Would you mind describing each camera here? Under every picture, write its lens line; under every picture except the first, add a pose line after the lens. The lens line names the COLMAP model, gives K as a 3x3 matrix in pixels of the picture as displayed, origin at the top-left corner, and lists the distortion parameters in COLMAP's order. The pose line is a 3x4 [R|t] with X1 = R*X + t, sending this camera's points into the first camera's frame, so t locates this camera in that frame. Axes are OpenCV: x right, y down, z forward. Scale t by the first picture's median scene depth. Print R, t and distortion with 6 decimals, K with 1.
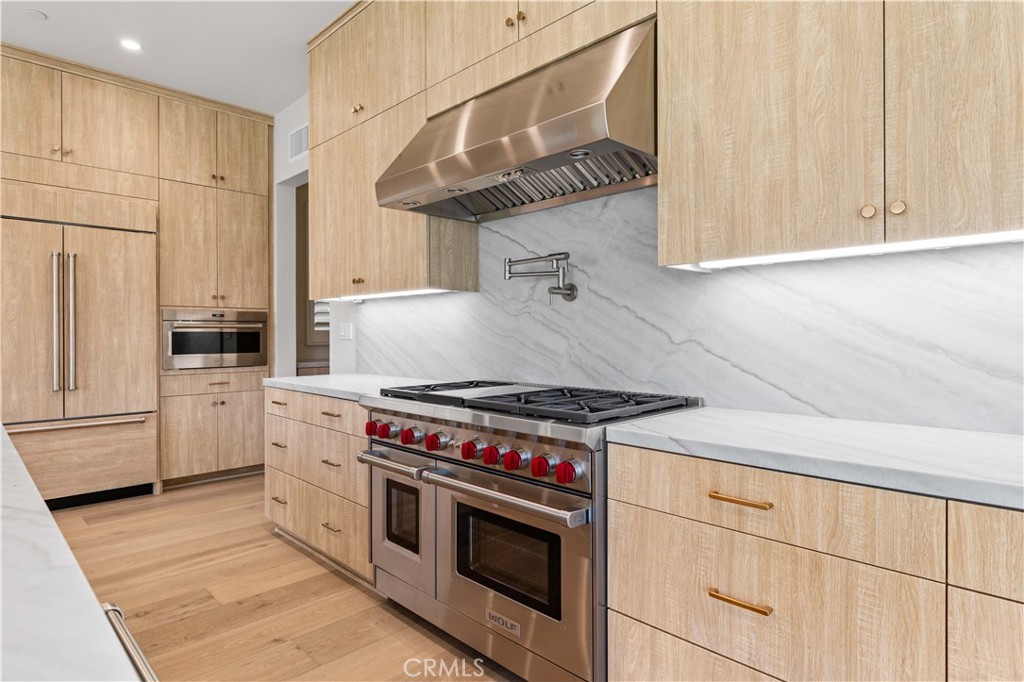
lens RADIAL K [[558.1, 0, 508.4], [0, 558.1, 334.7], [0, 0, 1]] dist [0.003432, -0.004057]
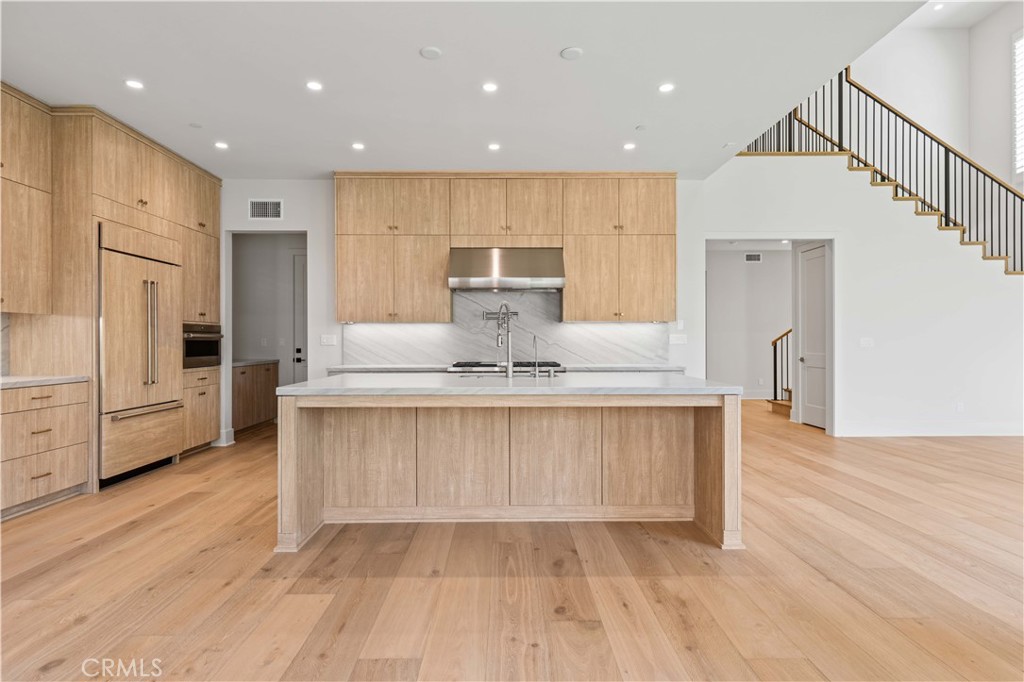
lens RADIAL K [[558.1, 0, 515.6], [0, 558.1, 339.8], [0, 0, 1]] dist [0.003432, -0.004057]
pose [[0.688177, 0.003934, 0.725532, -1.145375], [0.001940, 0.999972, -0.007262, 0.005888], [-0.725540, 0.006405, 0.688150, -0.542692]]
